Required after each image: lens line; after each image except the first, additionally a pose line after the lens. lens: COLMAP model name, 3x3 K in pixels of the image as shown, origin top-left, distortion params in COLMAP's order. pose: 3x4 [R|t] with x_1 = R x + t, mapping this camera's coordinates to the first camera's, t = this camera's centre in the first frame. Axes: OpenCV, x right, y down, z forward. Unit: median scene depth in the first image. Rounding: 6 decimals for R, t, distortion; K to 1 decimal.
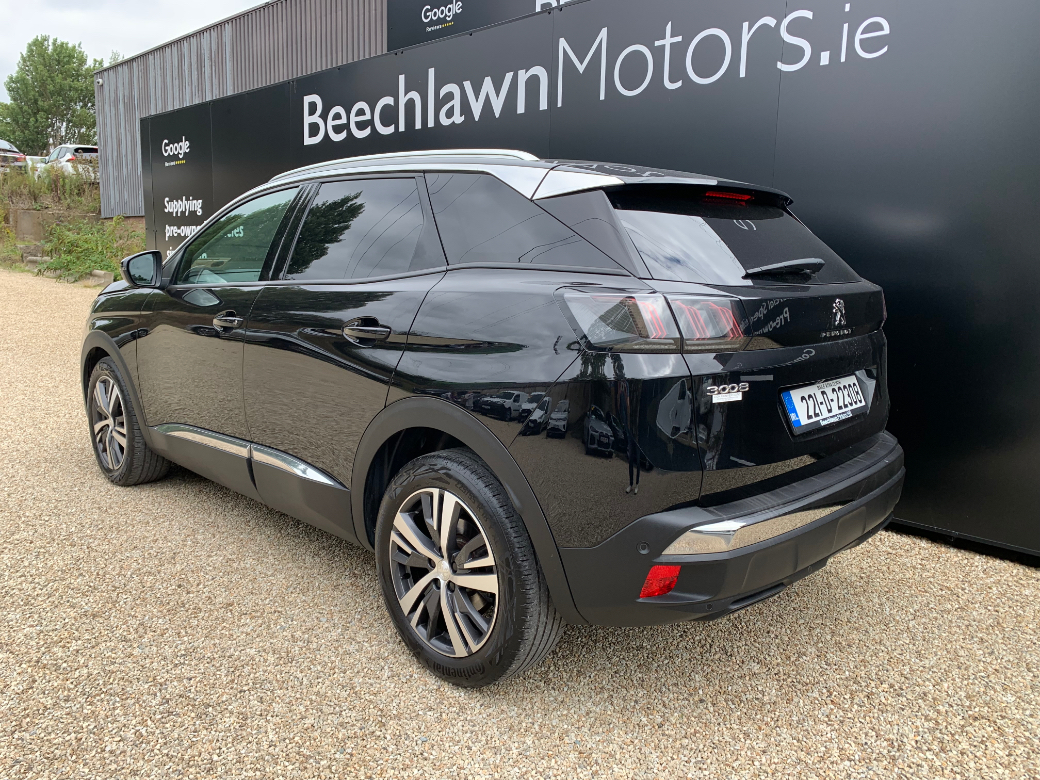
lens RADIAL K [[792.4, 0, 519.1], [0, 792.4, 392.3], [0, 0, 1]] dist [0.003447, 0.002654]
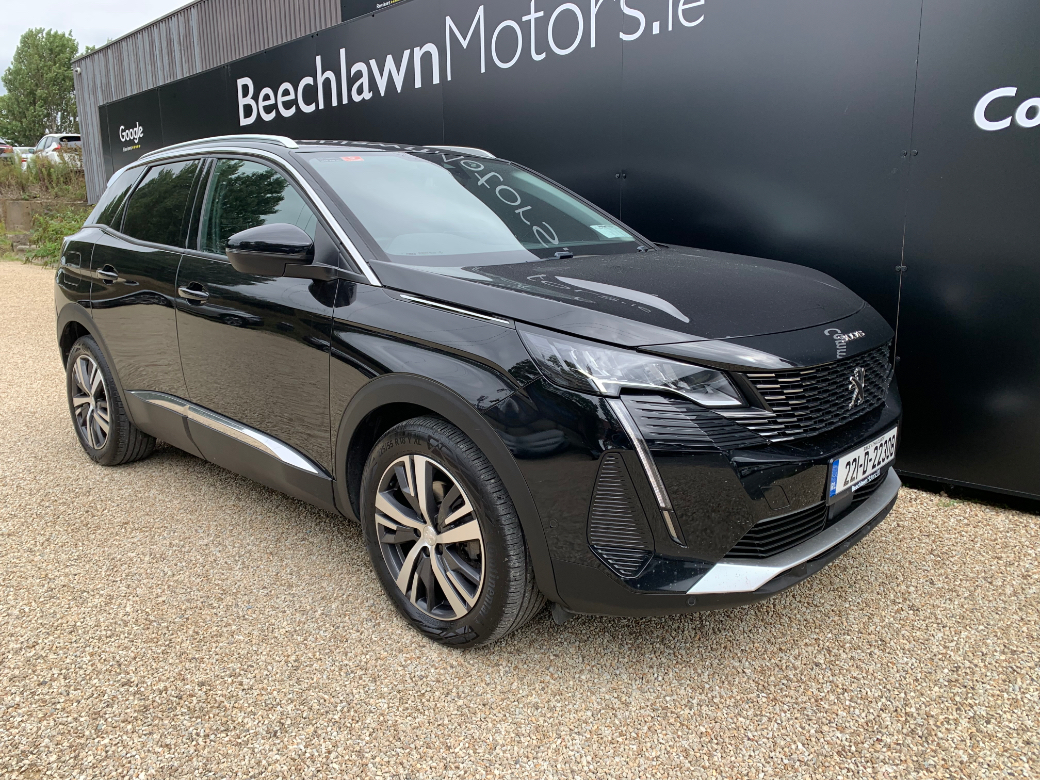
lens RADIAL K [[796.9, 0, 517.5], [0, 796.9, 388.8], [0, 0, 1]] dist [0.006820, -0.002495]
pose [[0.999163, -0.036909, -0.017642, 0.116448], [0.037393, 0.998909, 0.027972, 0.026993], [0.016590, -0.028608, 0.999453, -0.080294]]
